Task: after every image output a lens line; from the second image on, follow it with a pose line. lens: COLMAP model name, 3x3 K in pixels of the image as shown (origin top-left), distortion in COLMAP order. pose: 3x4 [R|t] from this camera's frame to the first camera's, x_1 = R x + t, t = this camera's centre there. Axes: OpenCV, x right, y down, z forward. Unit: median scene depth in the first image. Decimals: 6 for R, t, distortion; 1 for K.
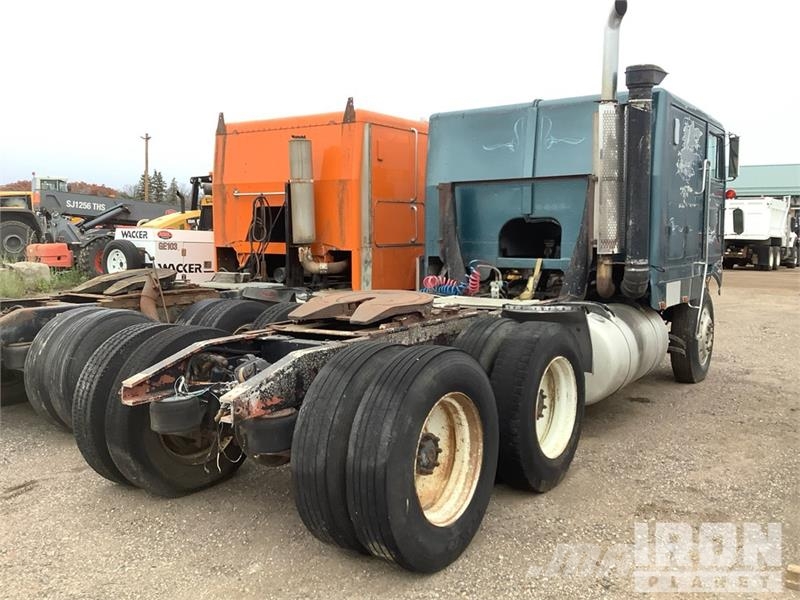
lens RADIAL K [[716.0, 0, 388.0], [0, 716.0, 293.7], [0, 0, 1]] dist [0.118279, -0.217632]
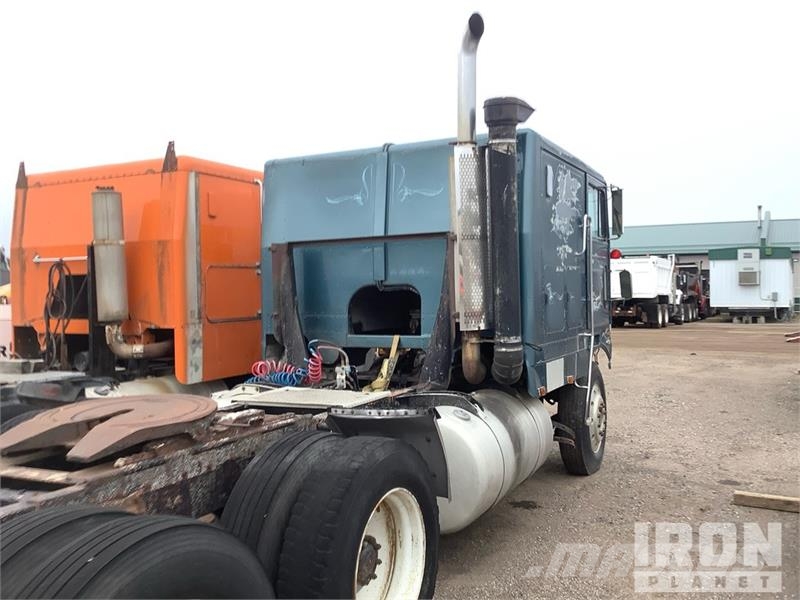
lens RADIAL K [[716.0, 0, 388.4], [0, 716.0, 299.5], [0, 0, 1]] dist [0.118279, -0.217632]
pose [[0.991587, -0.020373, 0.127827, 0.098625], [0.030159, 0.996720, -0.075100, -0.028581], [-0.125878, 0.078324, 0.988949, 0.201087]]
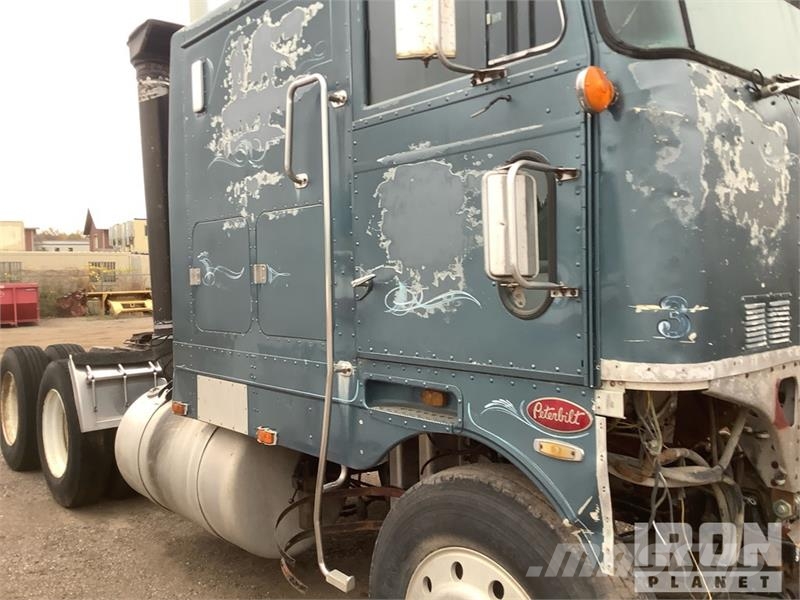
lens RADIAL K [[716.0, 0, 394.8], [0, 716.0, 295.8], [0, 0, 1]] dist [0.118279, -0.217632]
pose [[-0.250313, 0.025279, -0.967835, 0.793694], [-0.070830, 0.996502, 0.044347, -0.098462], [0.965570, 0.079653, -0.247647, 1.168701]]
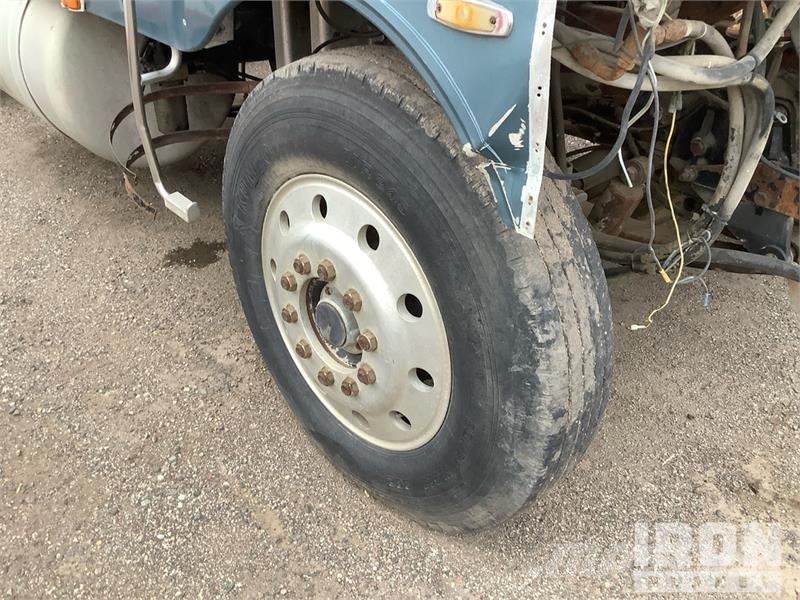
lens RADIAL K [[716.0, 0, 403.2], [0, 716.0, 292.1], [0, 0, 1]] dist [0.118279, -0.217632]
pose [[-0.220046, 0.509805, -0.831672, 0.669429], [-0.113613, 0.833373, 0.540908, -0.064192], [0.968851, 0.213514, -0.125460, 1.181933]]
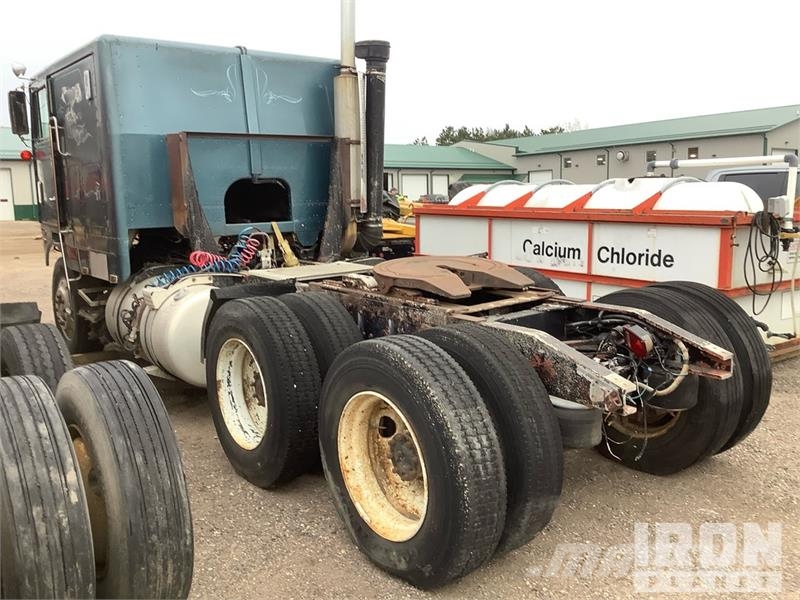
lens RADIAL K [[716.0, 0, 402.8], [0, 716.0, 302.6], [0, 0, 1]] dist [0.118279, -0.217632]
pose [[0.304303, -0.159419, 0.939141, -0.635279], [0.100388, 0.985774, 0.134806, -0.054375], [-0.947271, 0.053256, 0.315978, 0.536770]]
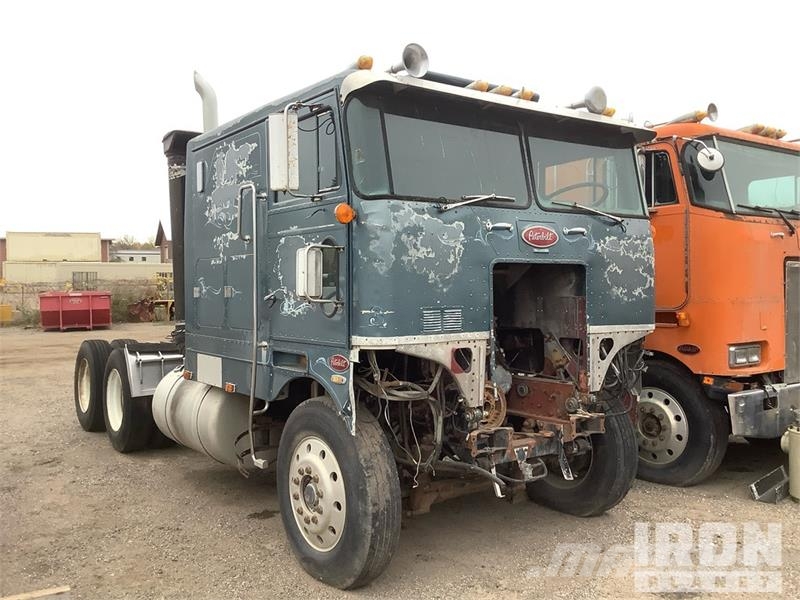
lens RADIAL K [[716.0, 0, 404.4], [0, 716.0, 291.5], [0, 0, 1]] dist [0.118279, -0.217632]
pose [[-0.321508, 0.002138, -0.946904, 1.027975], [-0.079075, 0.996444, 0.029099, -0.121888], [0.943599, 0.084232, -0.320196, 1.382055]]
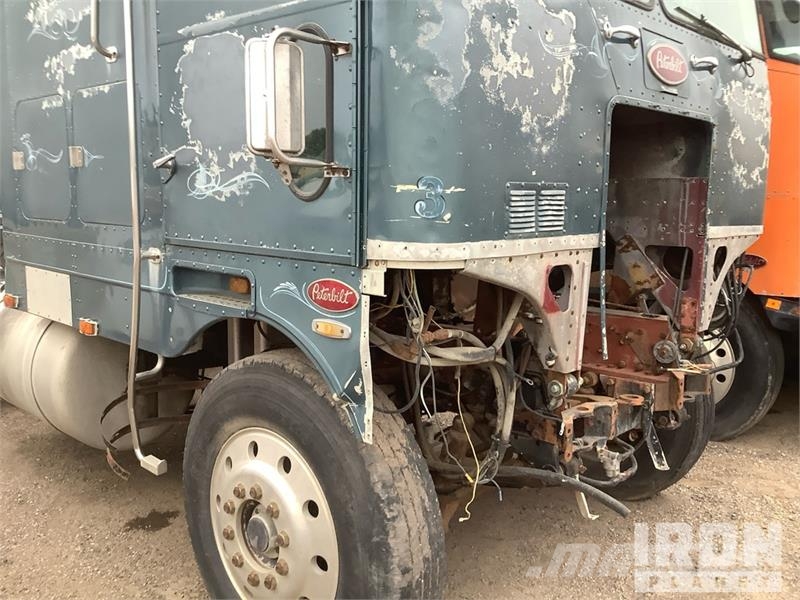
lens RADIAL K [[716.0, 0, 401.0], [0, 716.0, 296.1], [0, 0, 1]] dist [0.118279, -0.217632]
pose [[-0.144294, 0.132932, -0.980565, 0.782859], [-0.104219, 0.983383, 0.148650, -0.089669], [0.984031, 0.123643, -0.128042, 1.223623]]
